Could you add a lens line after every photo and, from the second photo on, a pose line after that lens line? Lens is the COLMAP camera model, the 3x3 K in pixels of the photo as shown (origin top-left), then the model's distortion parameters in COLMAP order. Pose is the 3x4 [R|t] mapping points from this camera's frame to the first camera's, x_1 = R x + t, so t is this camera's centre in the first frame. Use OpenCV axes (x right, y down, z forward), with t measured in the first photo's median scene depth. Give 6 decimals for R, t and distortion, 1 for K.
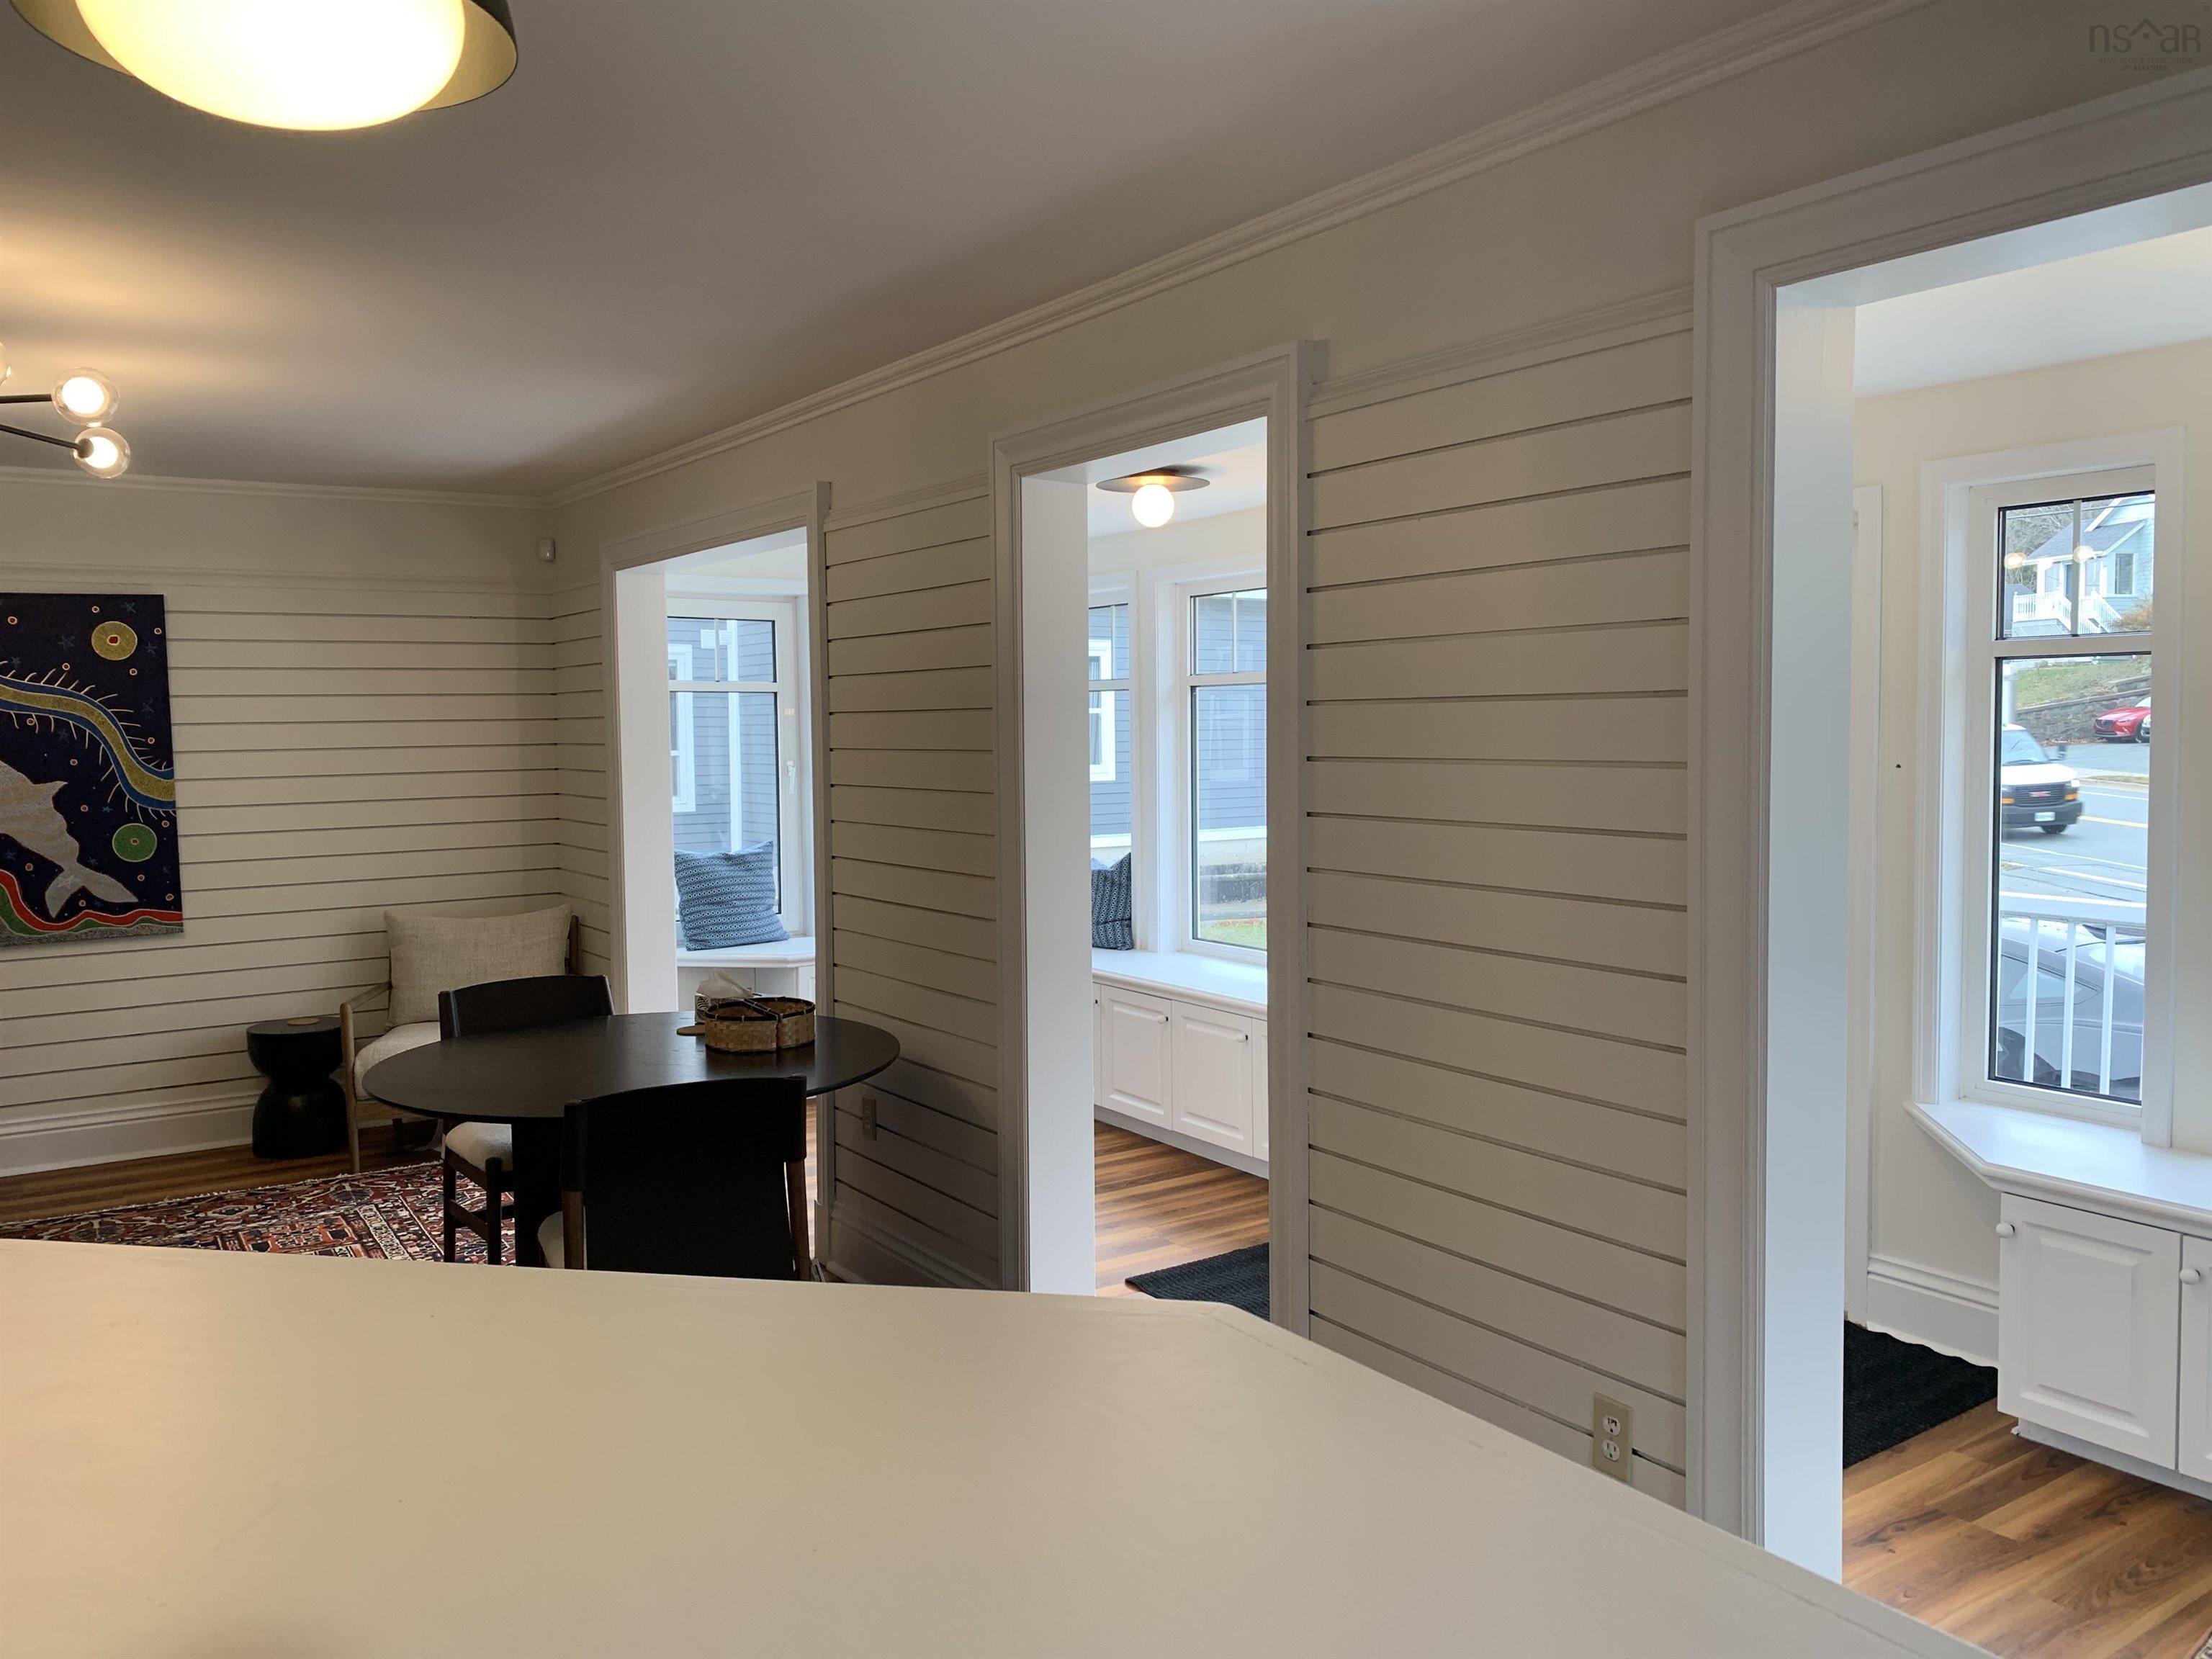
lens RADIAL K [[1669.9, 0, 1087.3], [0, 1669.9, 823.2], [0, 0, 1]] dist [-0.030077, 0.013447]
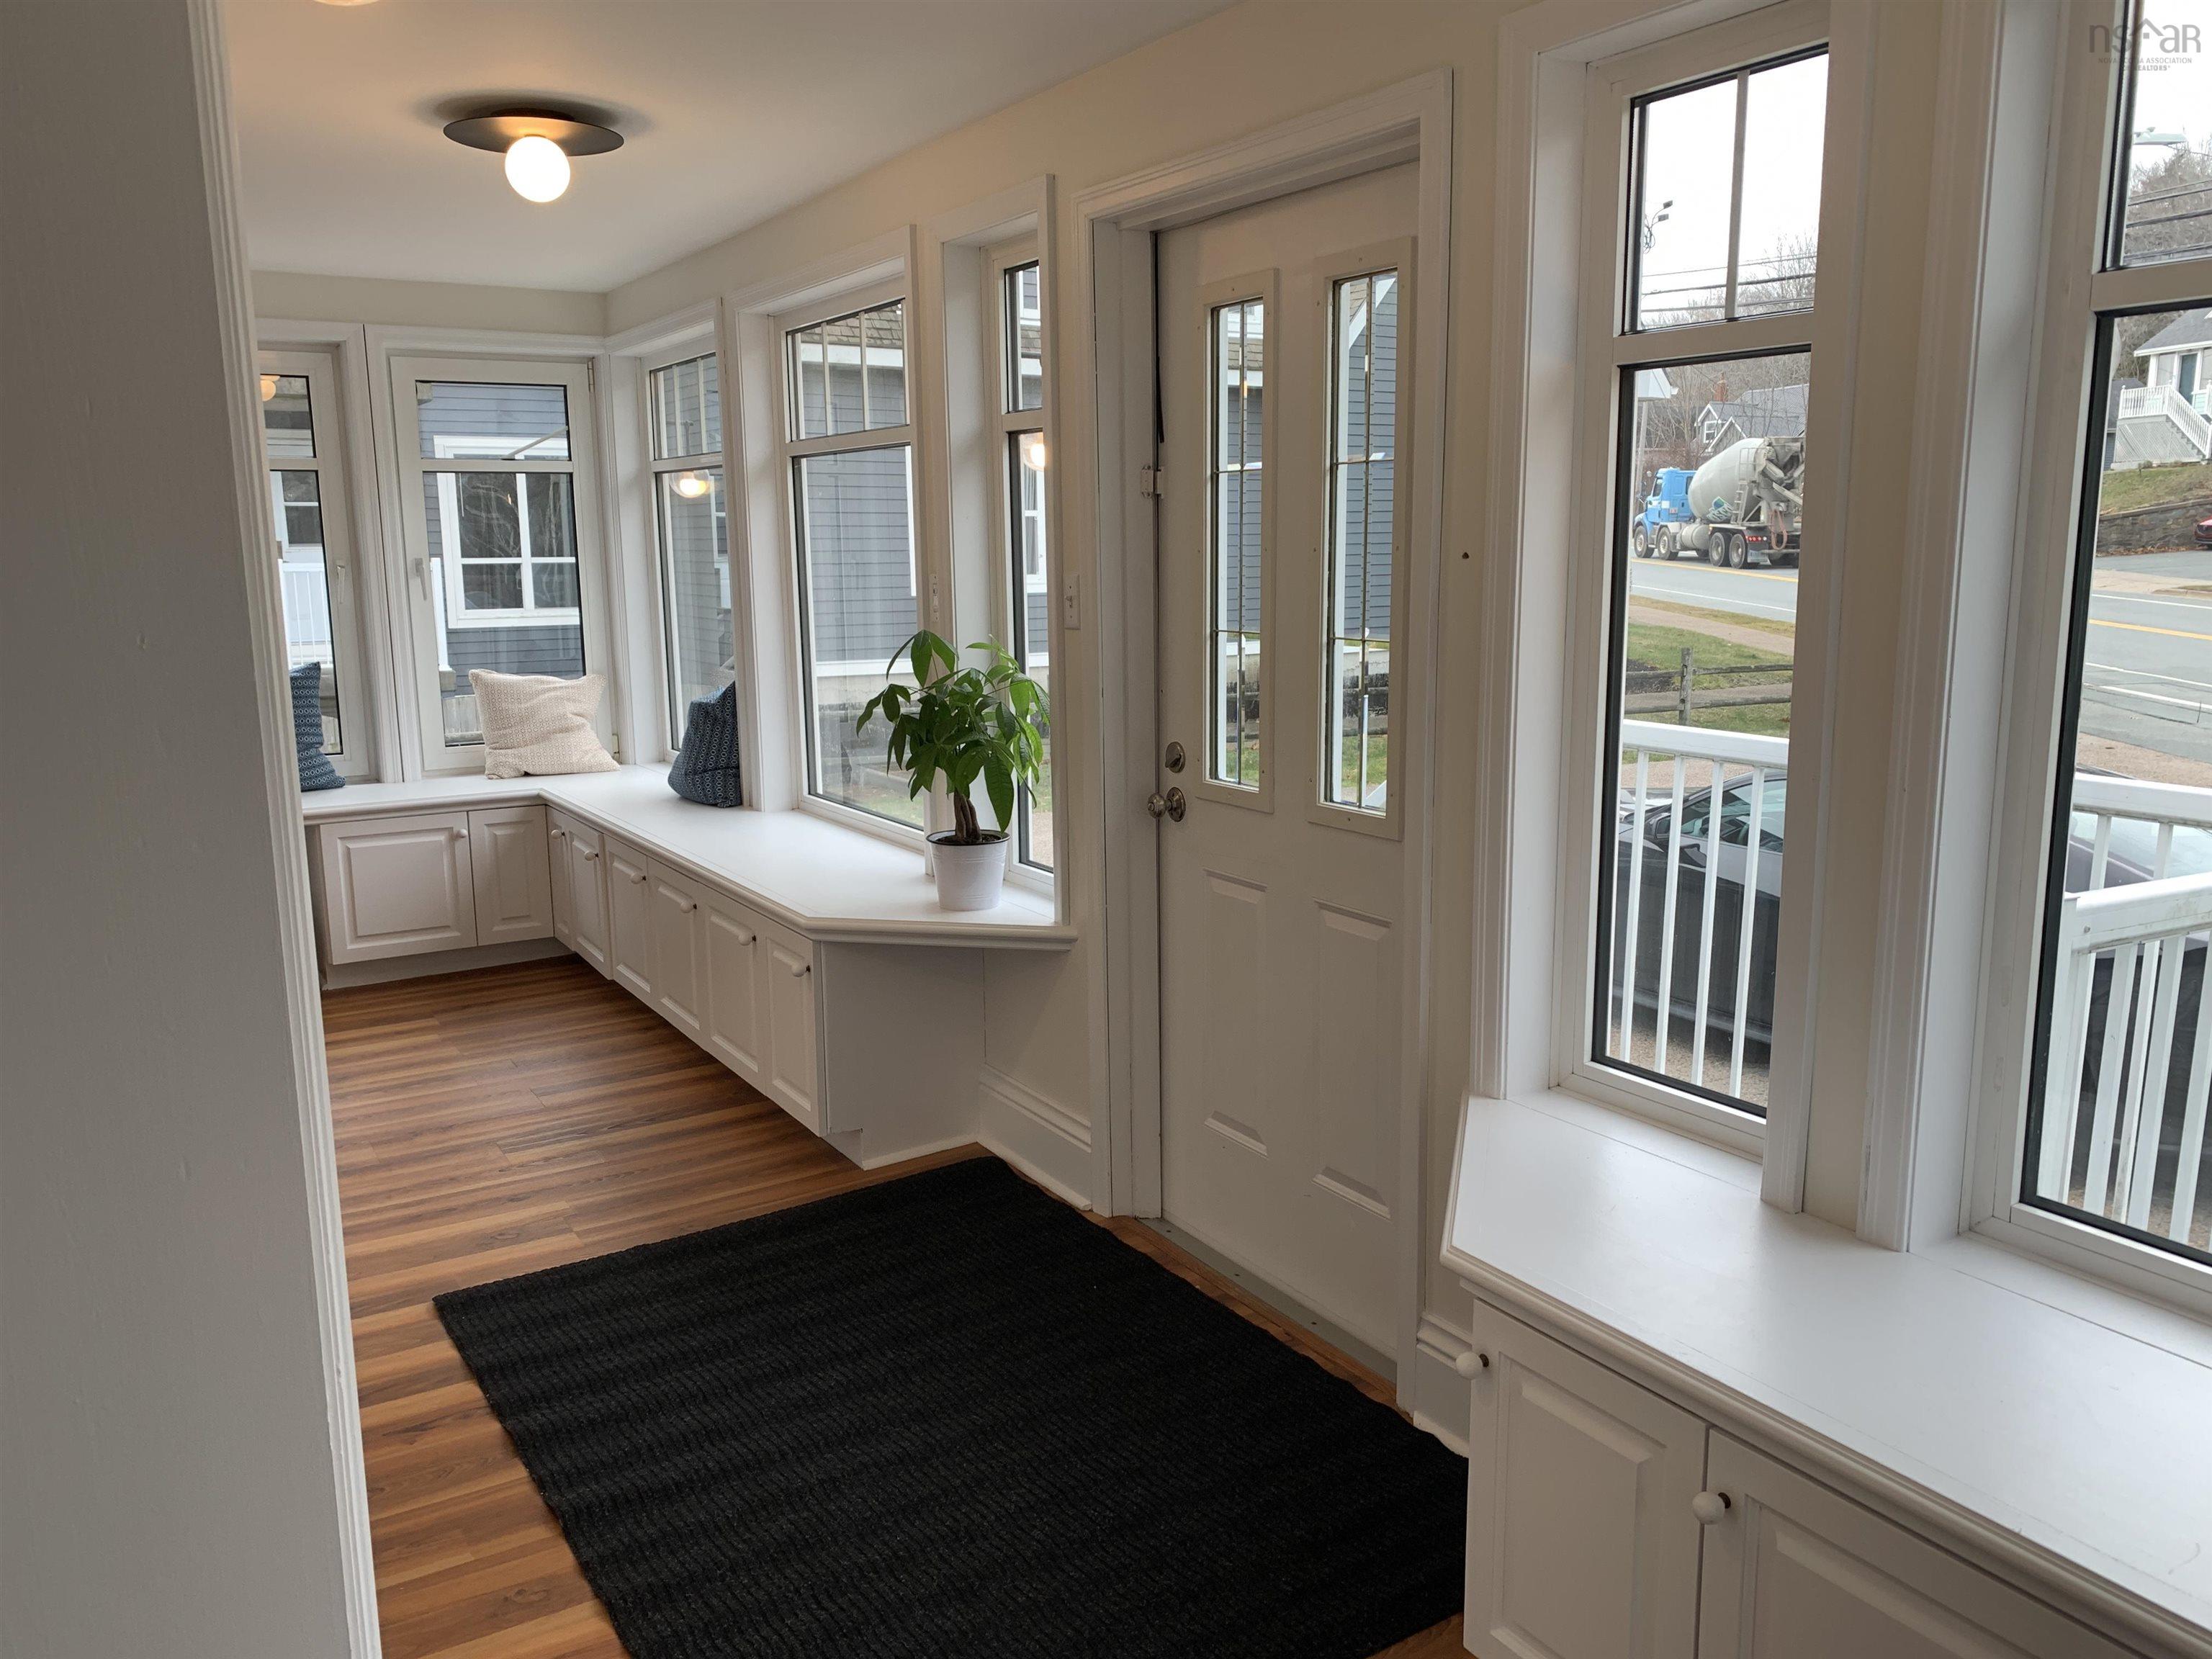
lens RADIAL K [[1669.9, 0, 1122.8], [0, 1669.9, 842.1], [0, 0, 1]] dist [-0.030077, 0.013447]
pose [[0.999405, 0.001048, -0.034483, 0.232844], [0.003151, 0.992585, 0.121514, -0.002223], [0.034354, -0.121551, 0.991991, 0.228374]]
